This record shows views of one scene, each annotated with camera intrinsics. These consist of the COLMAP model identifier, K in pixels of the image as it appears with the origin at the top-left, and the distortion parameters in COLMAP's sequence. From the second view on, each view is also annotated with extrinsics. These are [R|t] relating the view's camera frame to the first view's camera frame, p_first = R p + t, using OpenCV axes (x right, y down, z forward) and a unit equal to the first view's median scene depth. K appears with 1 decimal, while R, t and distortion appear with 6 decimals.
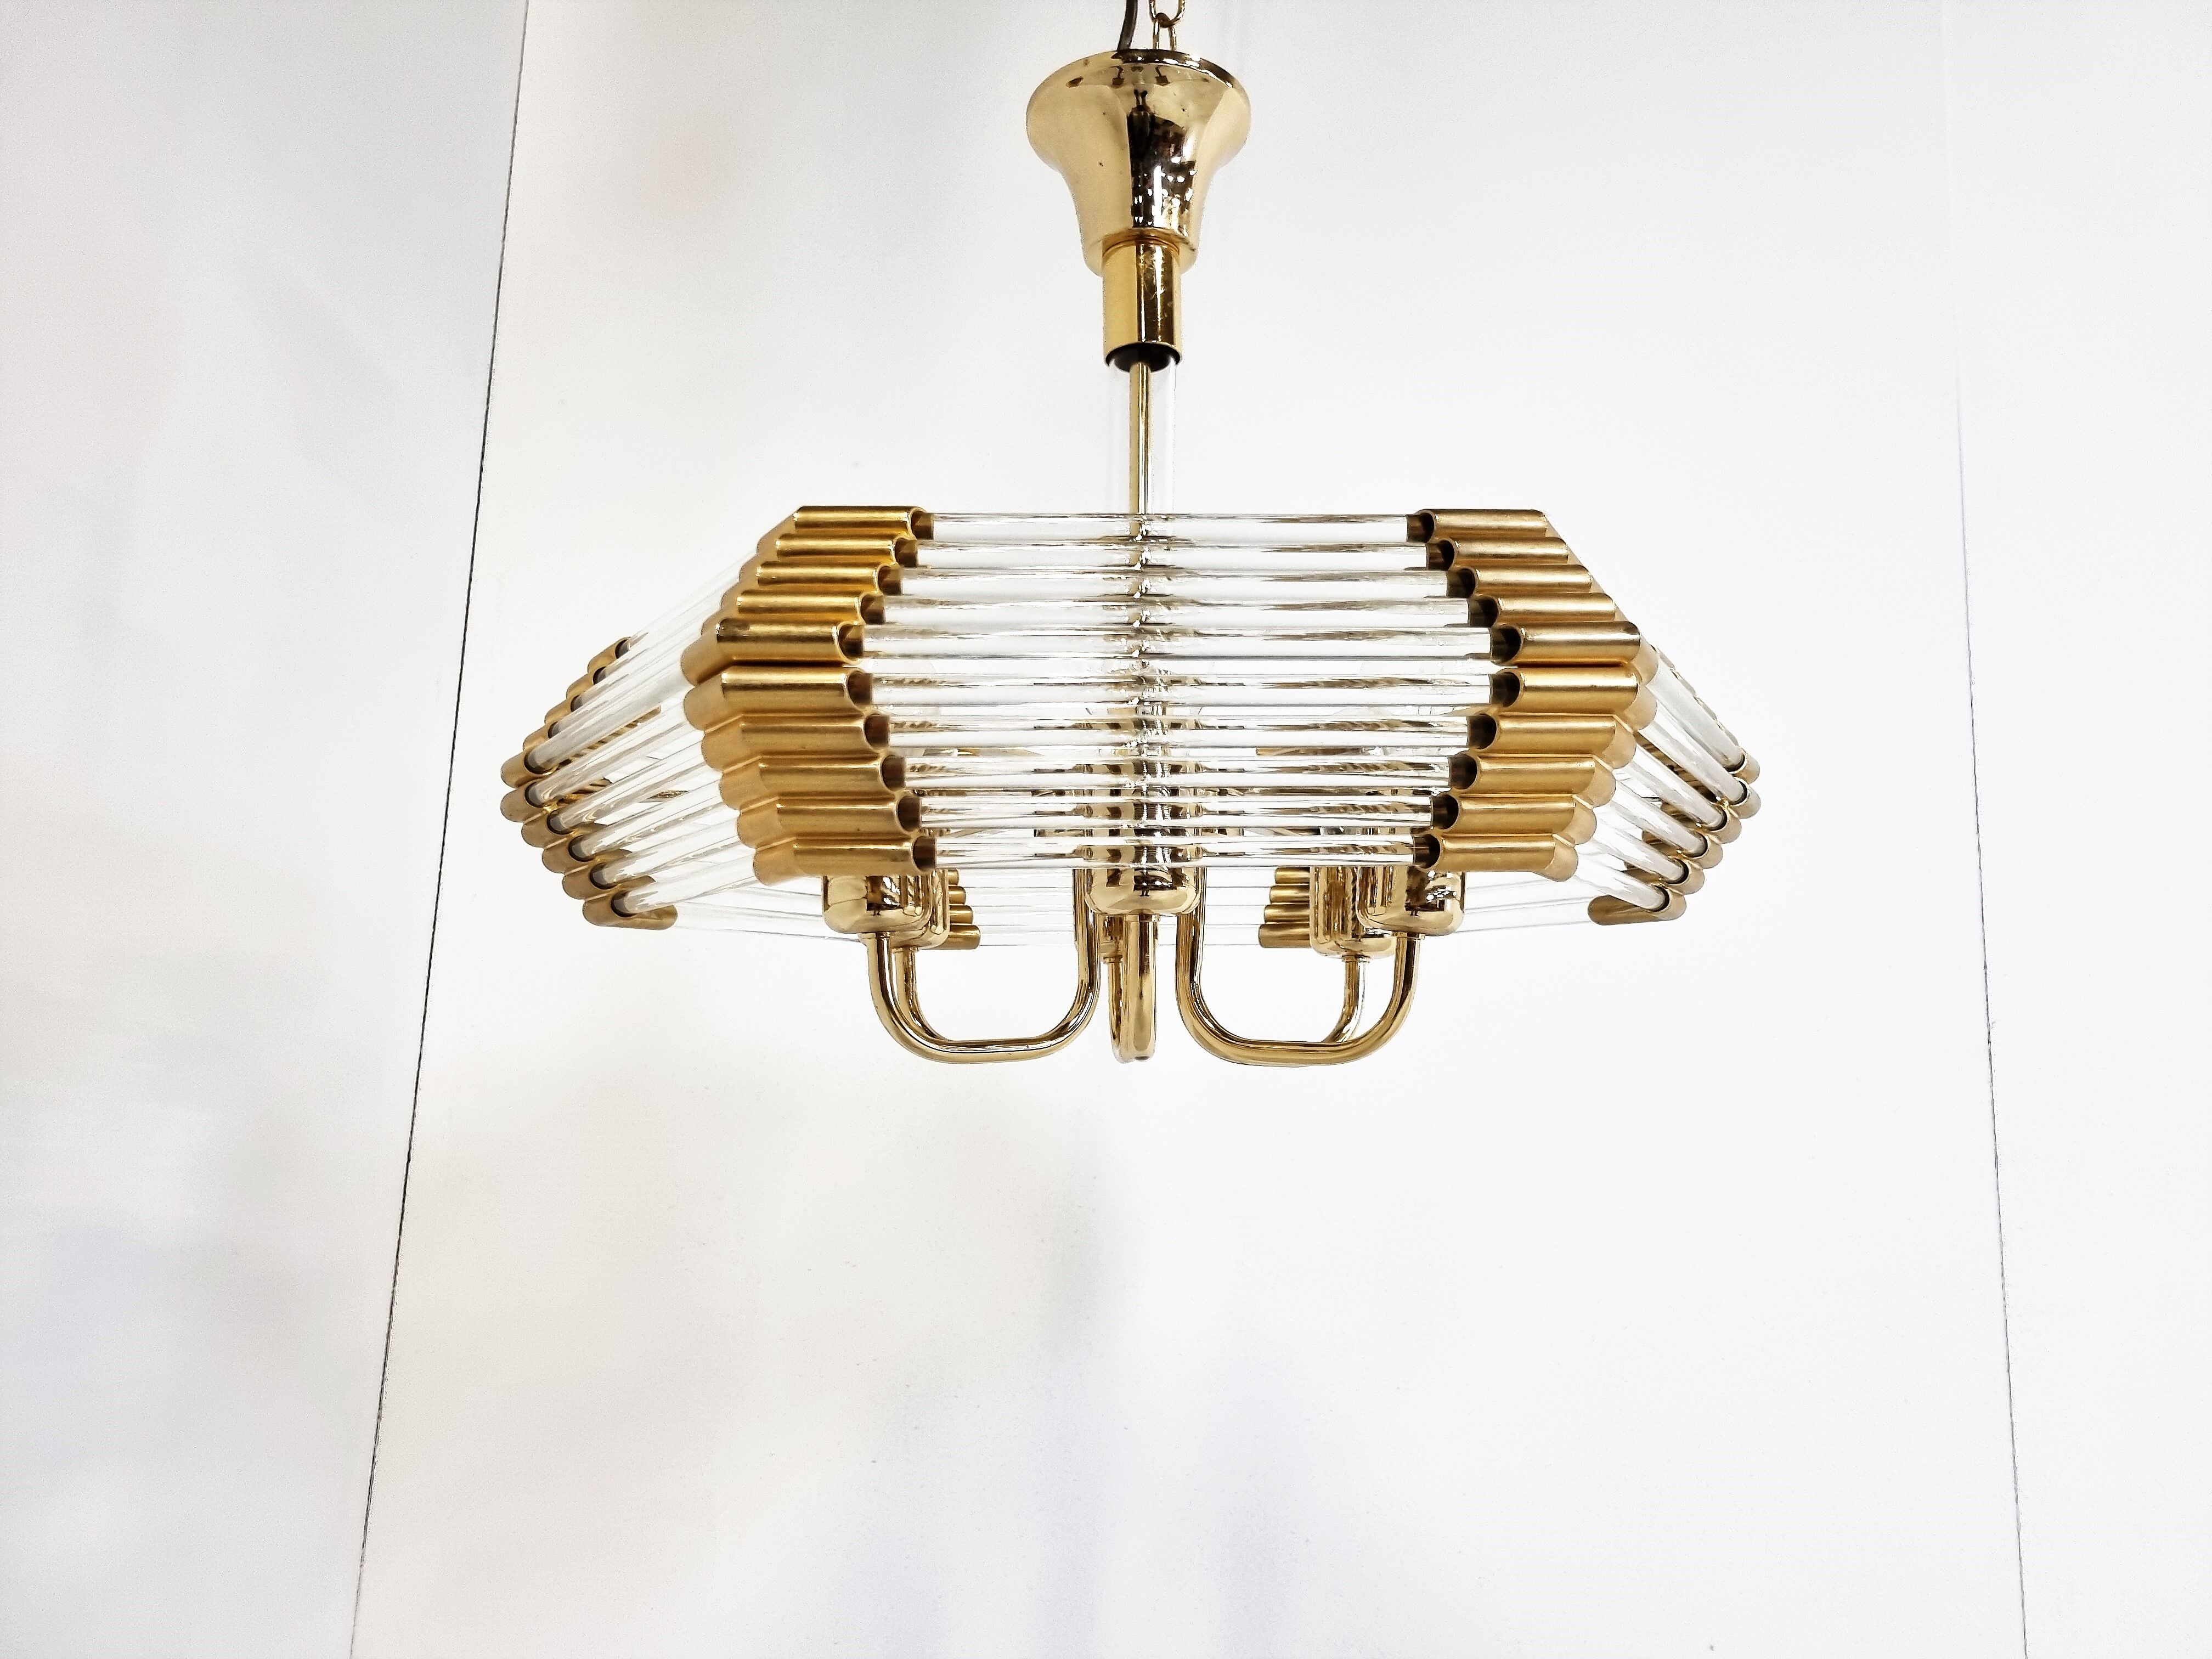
lens RADIAL K [[1724.5, 0, 1125.0], [0, 1724.5, 838.0], [0, 0, 1]] dist [0.074754, -0.007279]
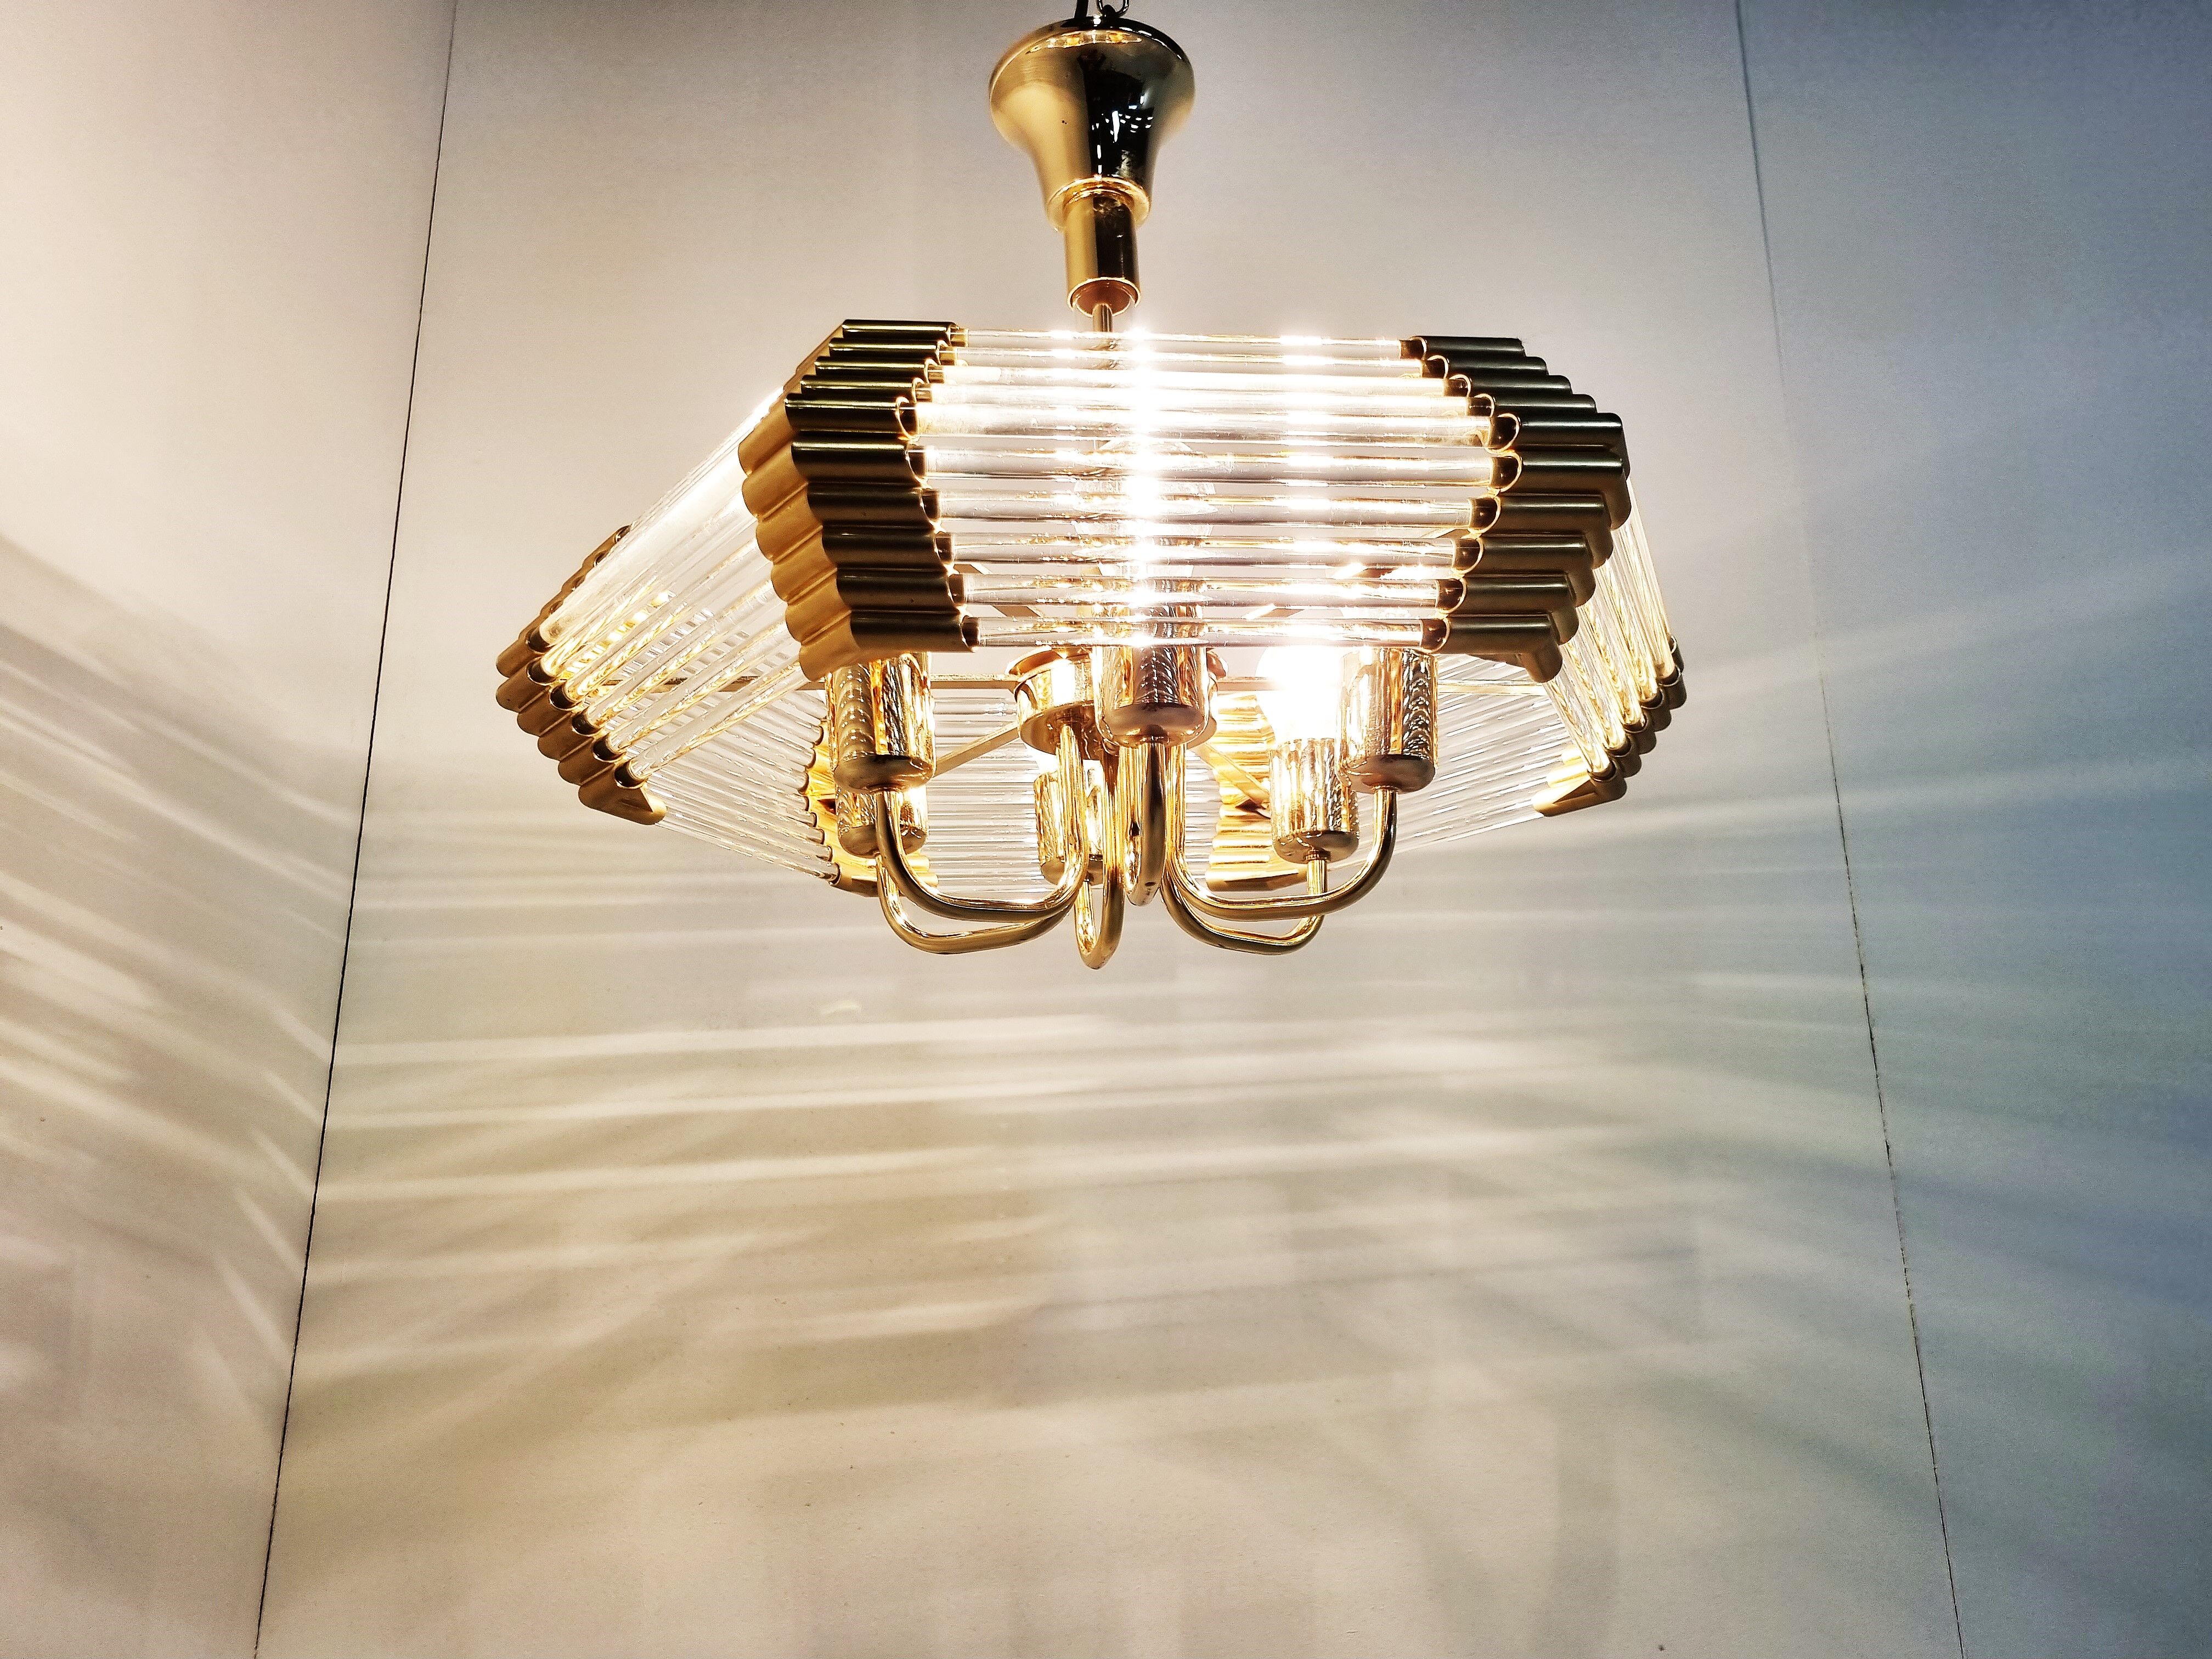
lens RADIAL K [[1724.5, 0, 1100.9], [0, 1724.5, 821.6], [0, 0, 1]] dist [0.074754, -0.007279]
pose [[0.996530, -0.015528, 0.081771, -0.097710], [0.025151, 0.992694, -0.118007, 0.197385], [-0.079341, 0.119654, 0.989640, -0.028149]]
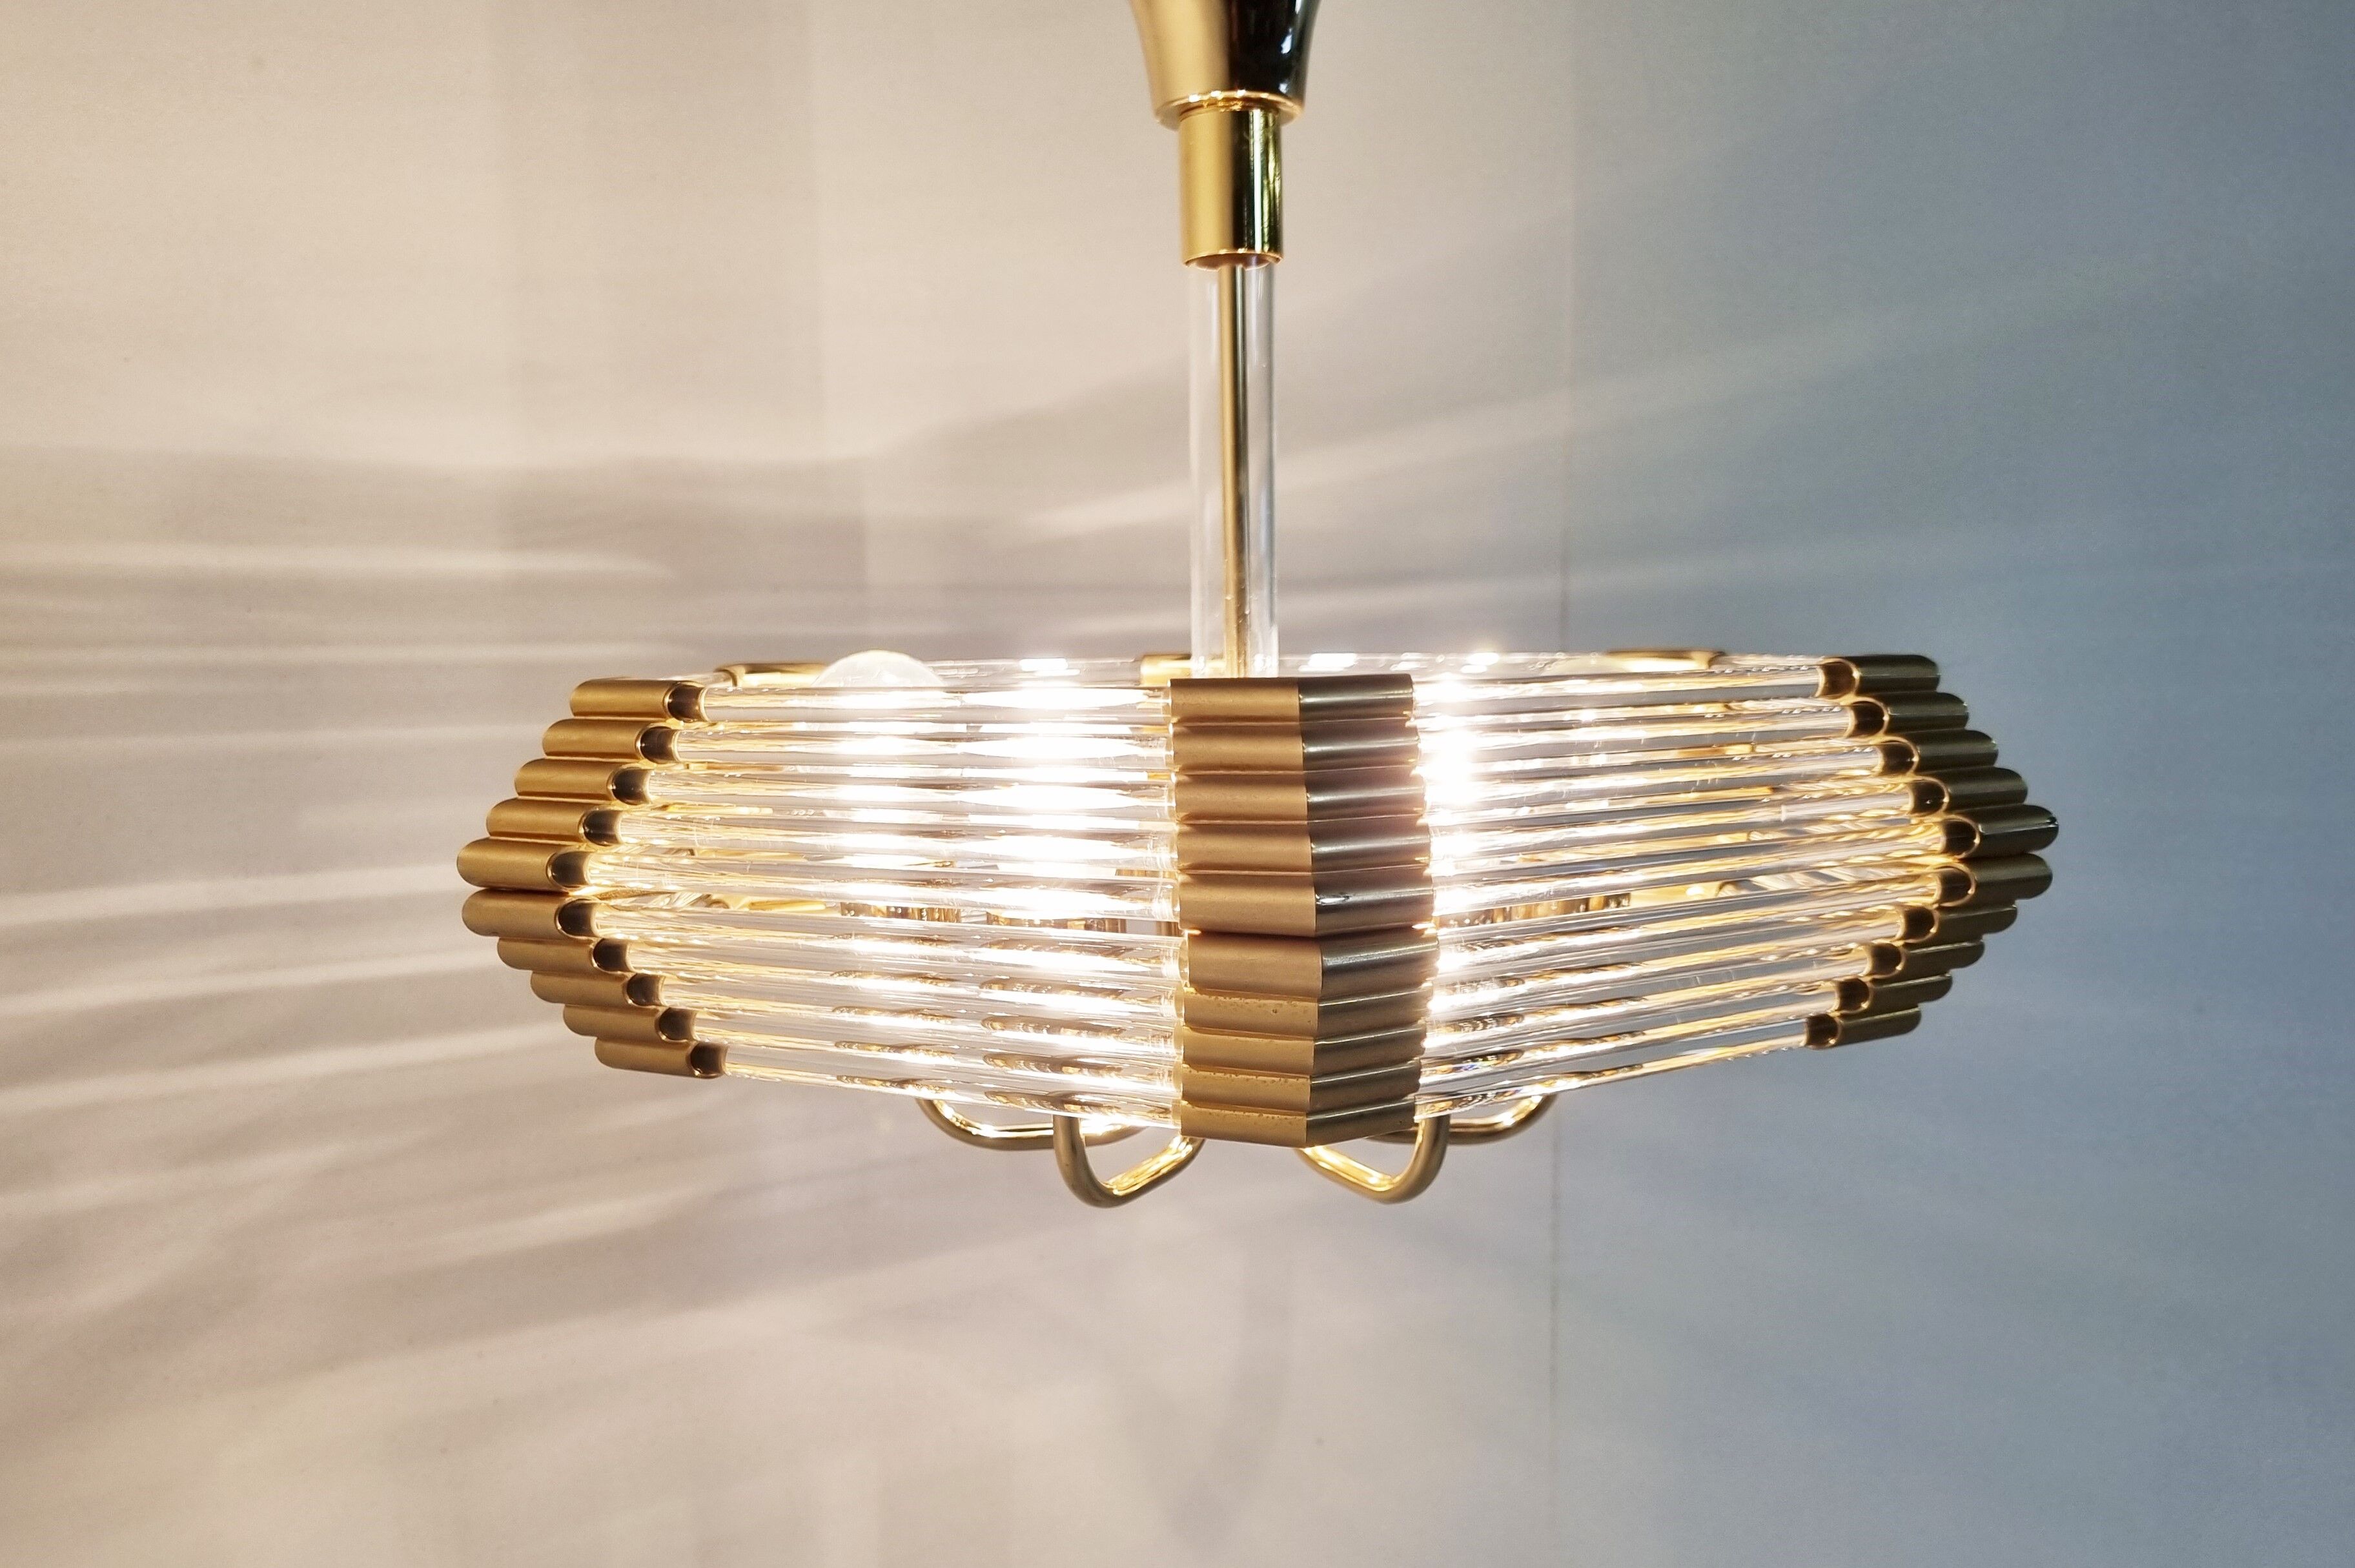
lens RADIAL K [[2047.1, 0, 1219.3], [0, 2047.1, 915.9], [0, 0, 1]] dist [0.042605, 0.022531]
pose [[0.870830, -0.073172, 0.486108, -0.531724], [-0.054261, 0.968510, 0.242990, -0.249883], [-0.488580, -0.237980, 0.839437, 0.181471]]
